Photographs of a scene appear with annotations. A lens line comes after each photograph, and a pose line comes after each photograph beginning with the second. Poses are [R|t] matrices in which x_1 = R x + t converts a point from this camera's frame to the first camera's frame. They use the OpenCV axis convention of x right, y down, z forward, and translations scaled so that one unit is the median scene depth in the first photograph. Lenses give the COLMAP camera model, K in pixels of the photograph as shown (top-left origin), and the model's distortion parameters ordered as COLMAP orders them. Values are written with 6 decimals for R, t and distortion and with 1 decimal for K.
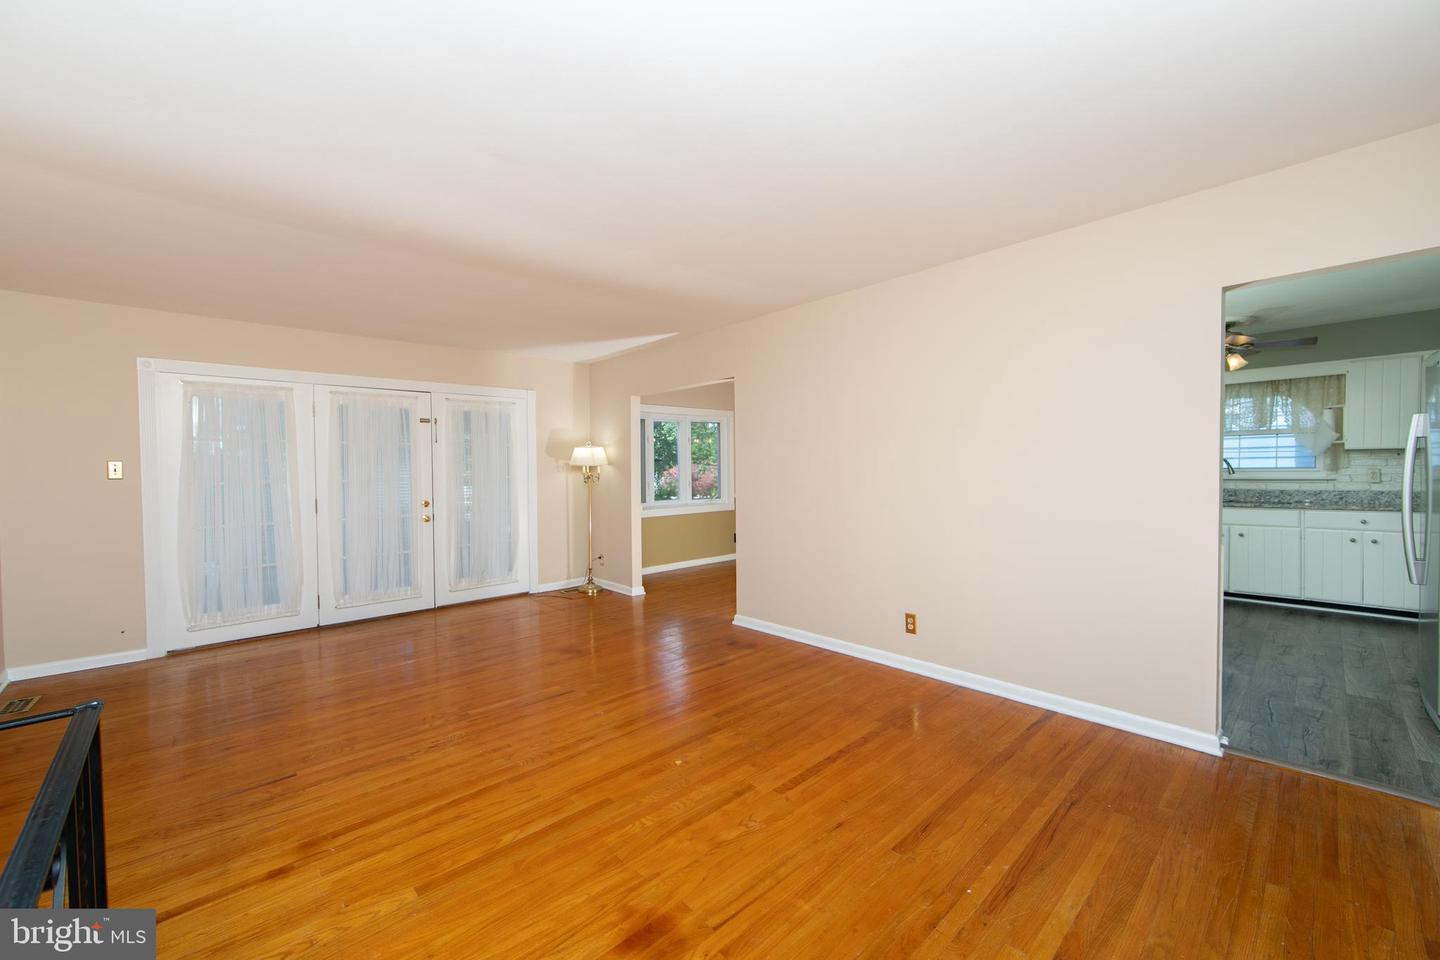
lens RADIAL K [[563.0, 0, 720.0], [0, 563.0, 480.0], [0, 0, 1]] dist [-0.000339, -0.000272]
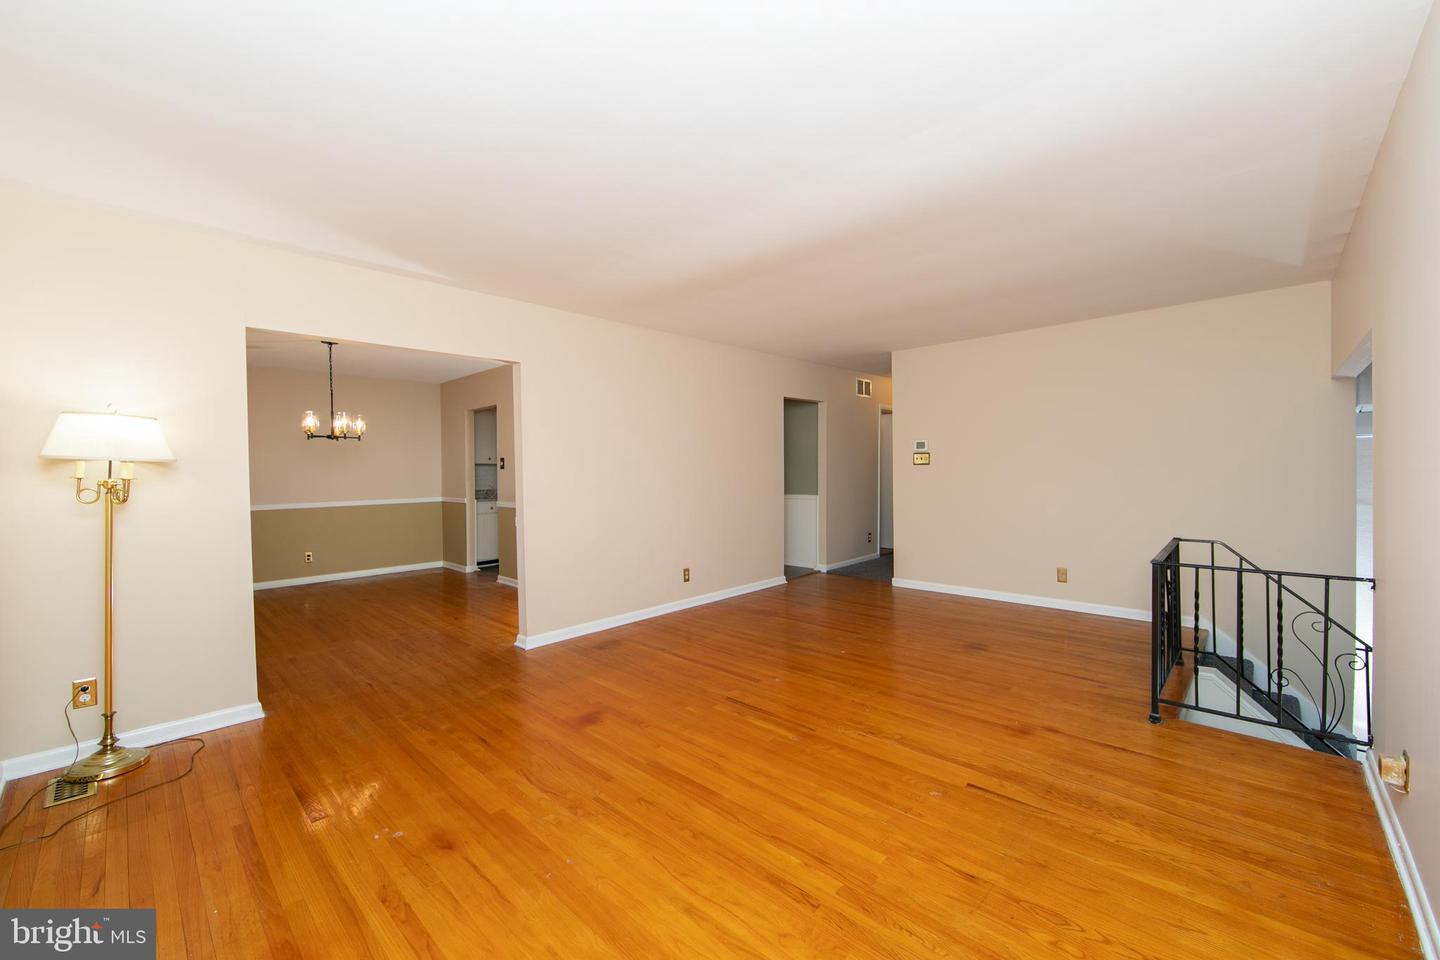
lens RADIAL K [[572.5, 0, 721.7], [0, 572.5, 466.8], [0, 0, 1]] dist [-0.007389, -0.000027]
pose [[-0.061916, 0.022058, 0.997838, -1.149254], [0.037220, 0.999111, -0.019776, 0.008151], [-0.997387, 0.035915, -0.062682, 0.993974]]
